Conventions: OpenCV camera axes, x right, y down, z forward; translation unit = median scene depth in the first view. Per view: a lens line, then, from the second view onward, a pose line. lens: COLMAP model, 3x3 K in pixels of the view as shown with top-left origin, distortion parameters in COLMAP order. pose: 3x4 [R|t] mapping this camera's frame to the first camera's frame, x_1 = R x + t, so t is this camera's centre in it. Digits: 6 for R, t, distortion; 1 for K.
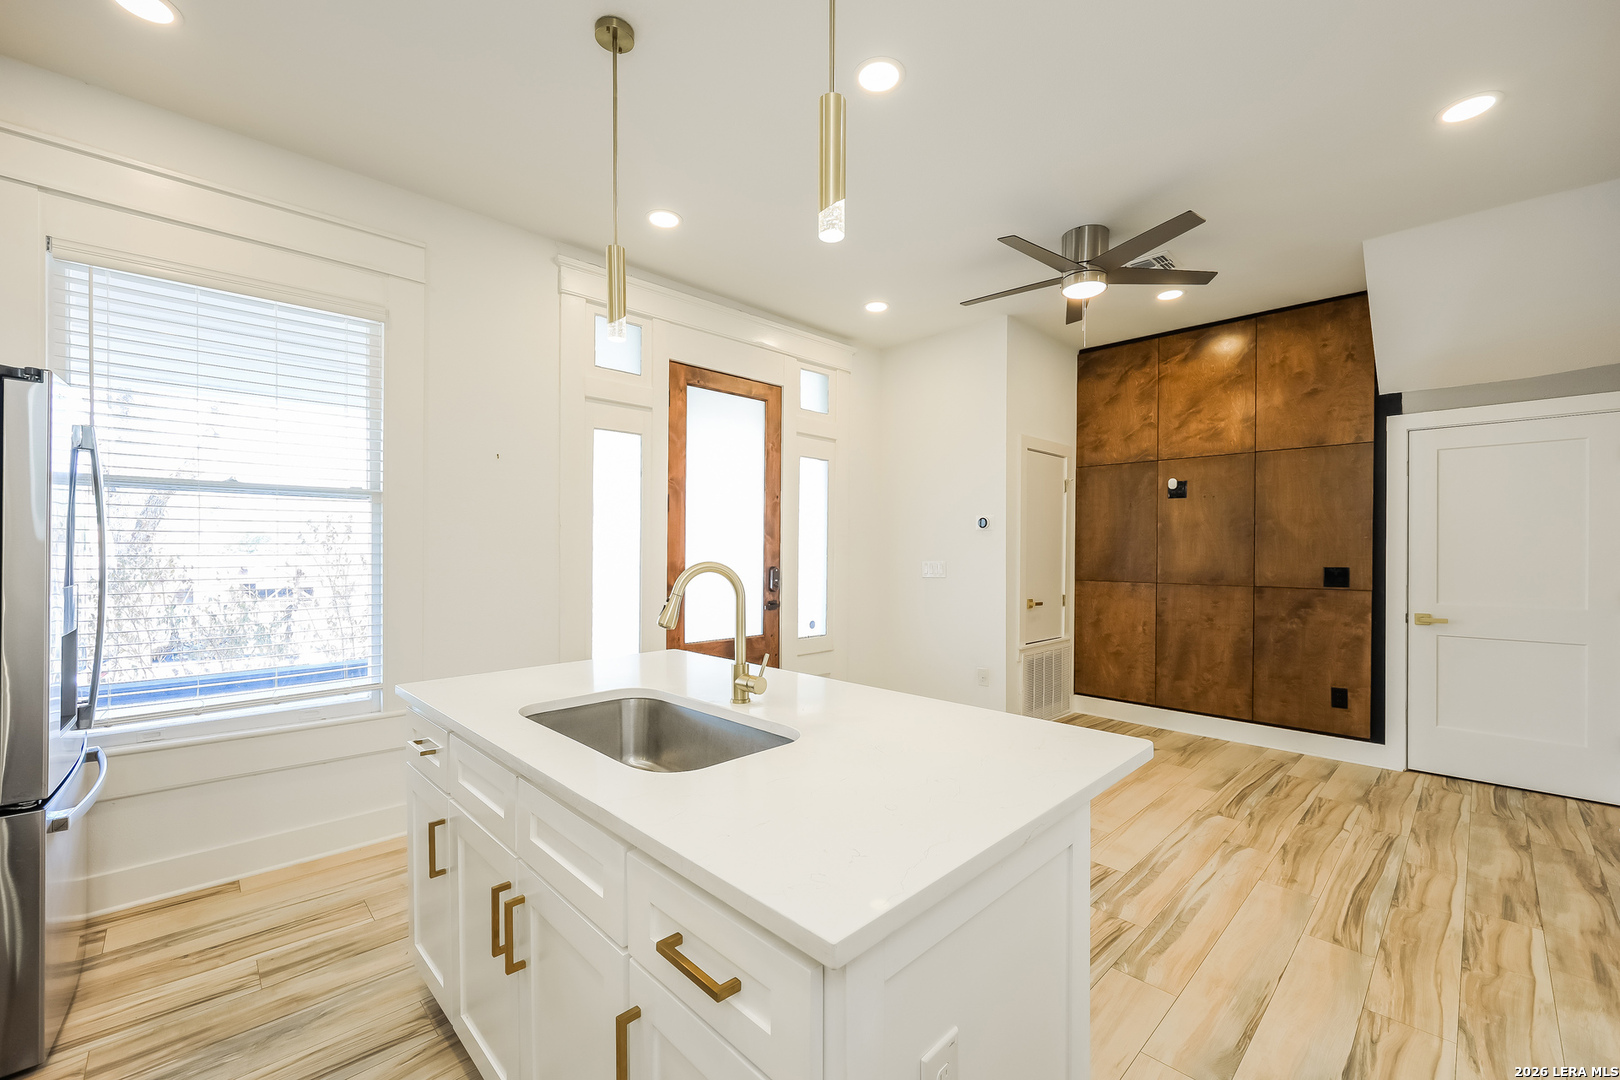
lens RADIAL K [[653.8, 0, 805.2], [0, 653.8, 554.2], [0, 0, 1]] dist [0.001623, 0.000244]
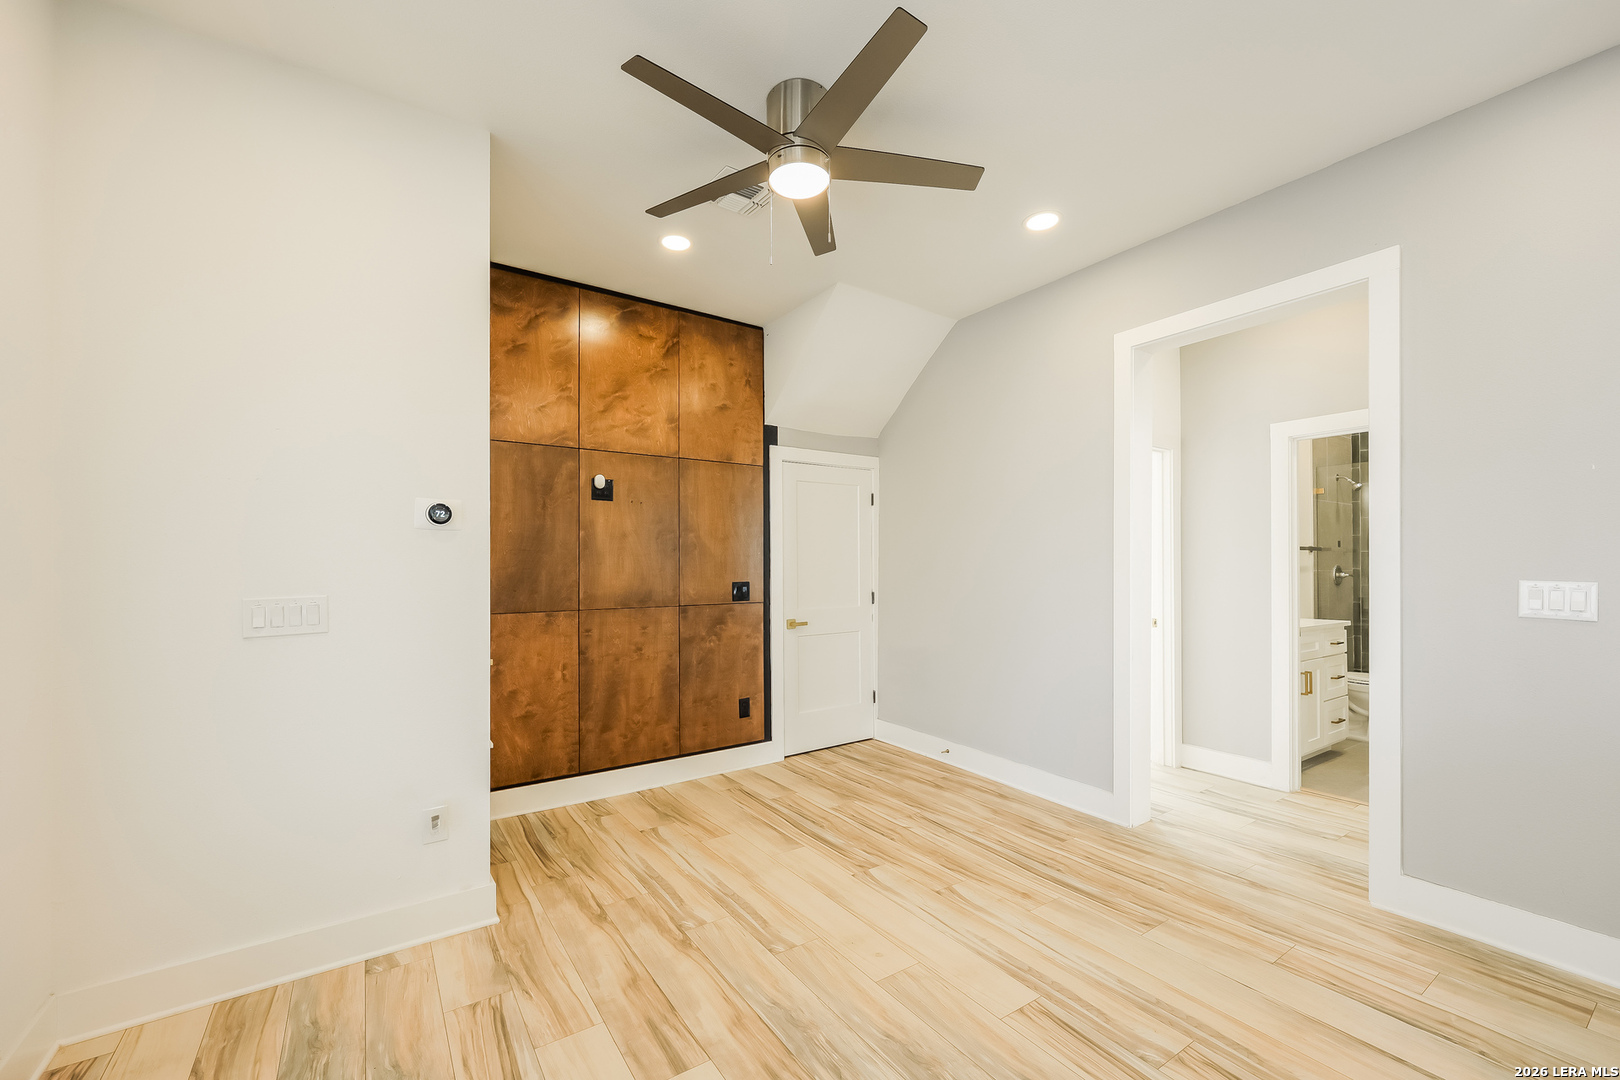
lens RADIAL K [[658.5, 0, 802.9], [0, 658.5, 556.5], [0, 0, 1]] dist [0.000513, 0.000109]
pose [[0.174928, 0.007941, 0.984549, -0.195557], [0.012210, 0.999873, -0.010234, -0.008233], [-0.984506, 0.013812, 0.174809, 0.719888]]
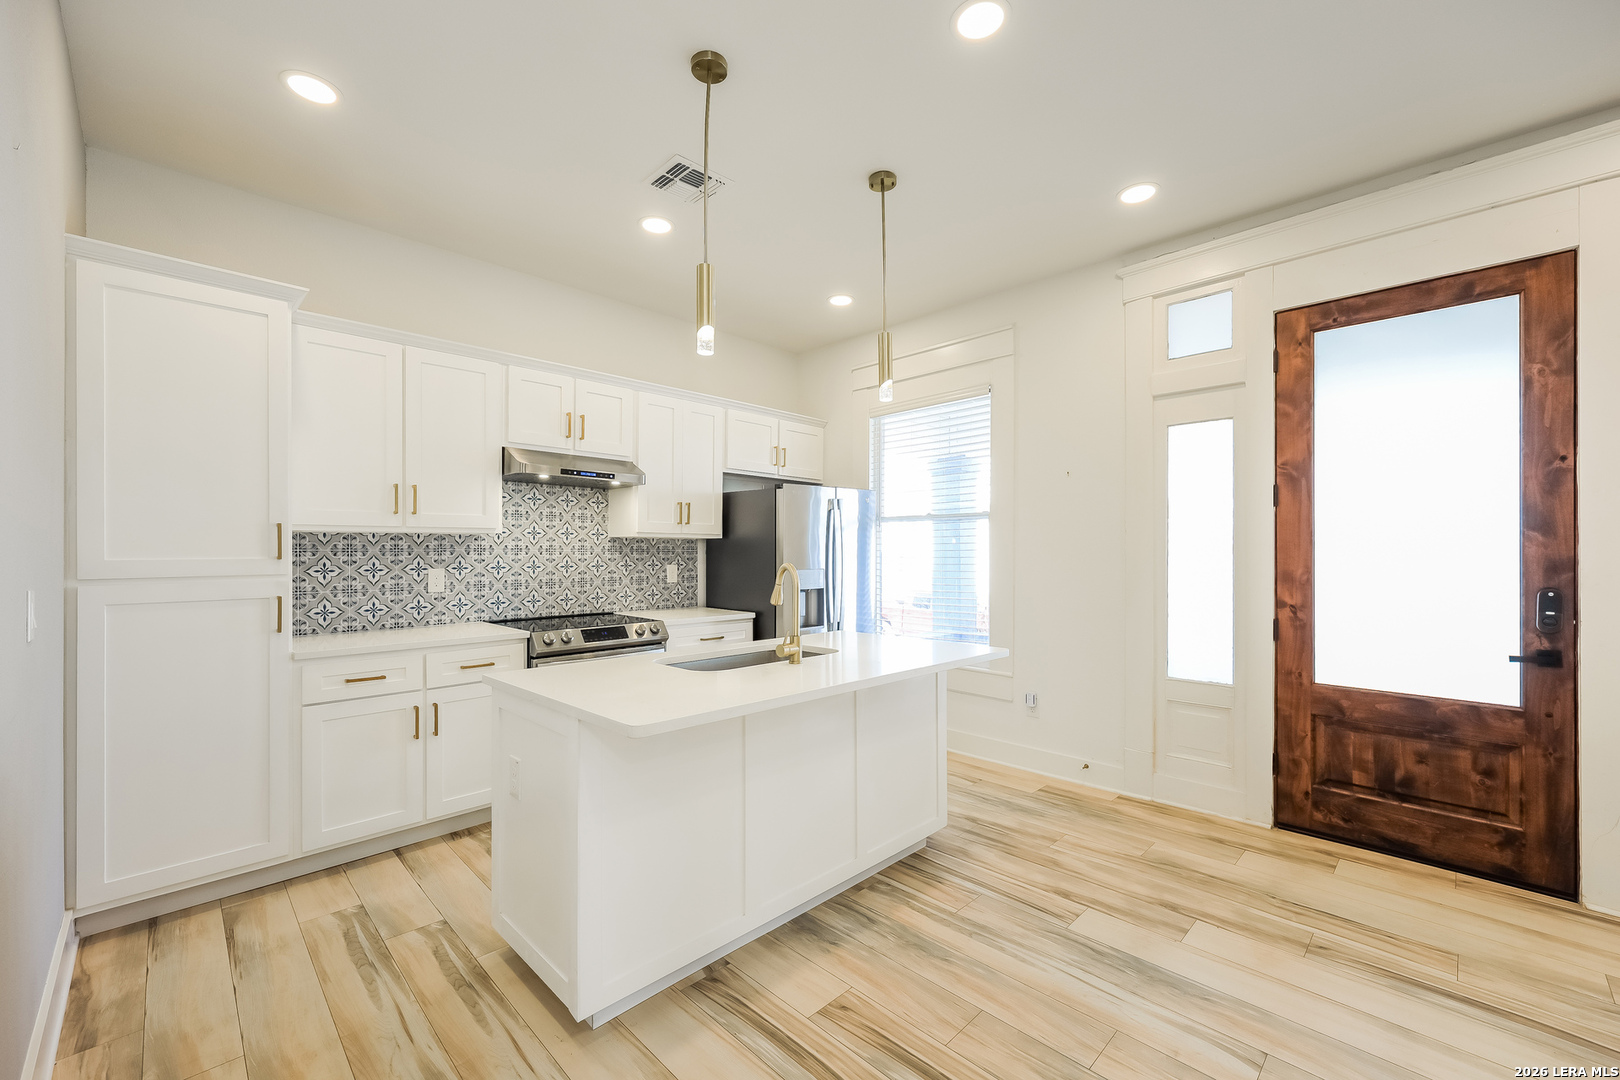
lens RADIAL K [[651.7, 0, 805.8], [0, 651.7, 547.1], [0, 0, 1]] dist [0.000633, 0.000268]
pose [[0.012934, -0.008972, -0.999876, 0.533862], [-0.009412, 0.999914, -0.009094, -0.004245], [0.999872, 0.009528, 0.012849, 0.411592]]
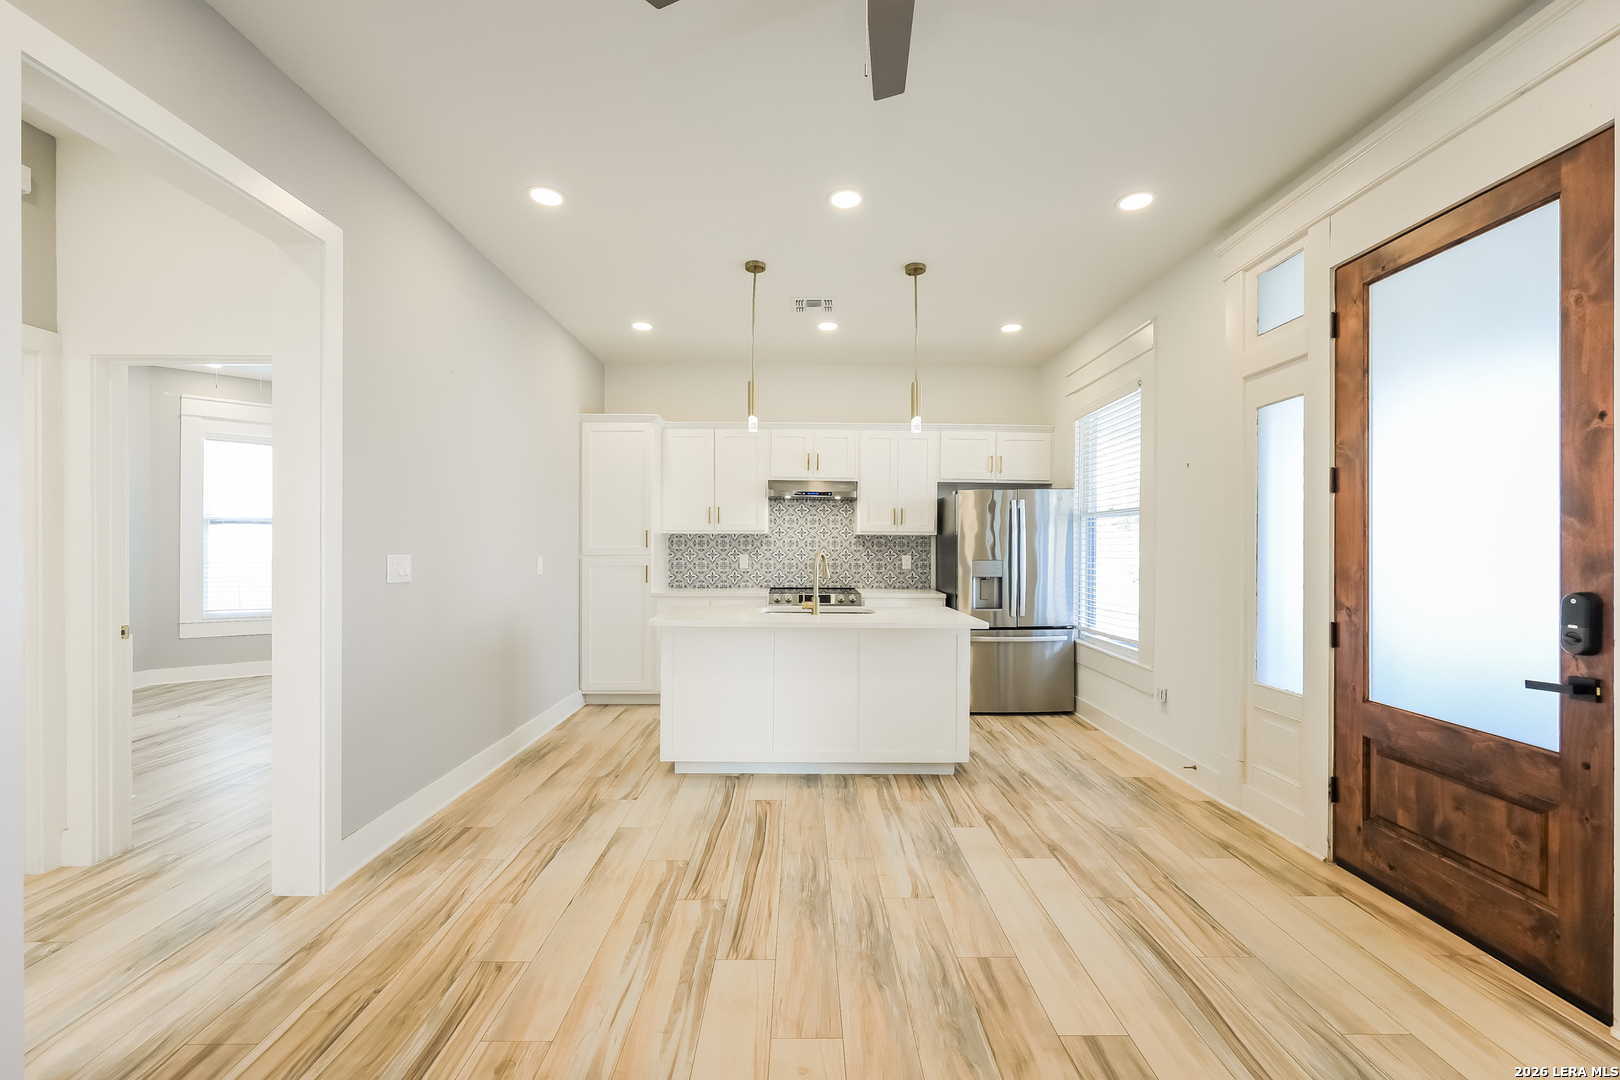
lens RADIAL K [[651.7, 0, 805.8], [0, 651.7, 547.1], [0, 0, 1]] dist [0.000633, 0.000268]
pose [[-0.688563, -0.006079, -0.725151, 0.624289], [-0.013944, 0.999891, 0.004858, -0.004518], [0.725043, 0.013457, -0.688572, 1.021067]]
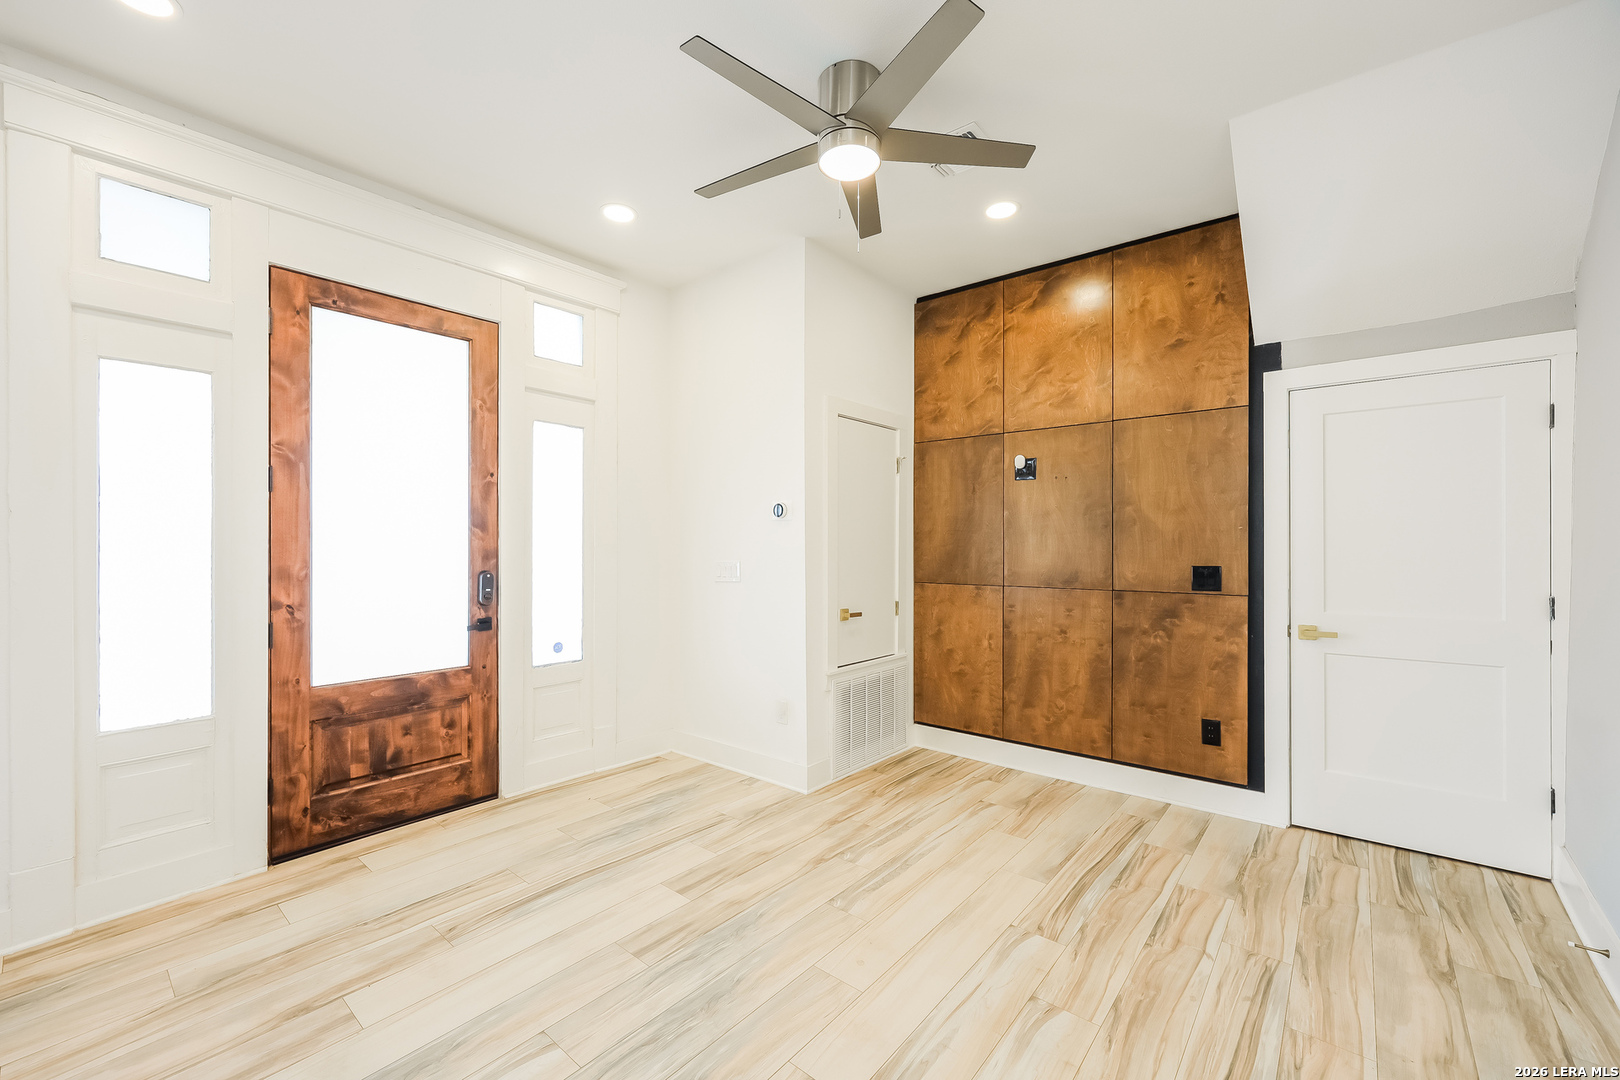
lens RADIAL K [[651.7, 0, 805.8], [0, 651.7, 547.1], [0, 0, 1]] dist [0.000633, 0.000268]
pose [[0.994635, -0.005921, 0.103280, 0.252011], [0.006217, 0.999977, -0.002545, -0.003588], [-0.103263, 0.003174, 0.994649, 0.270733]]
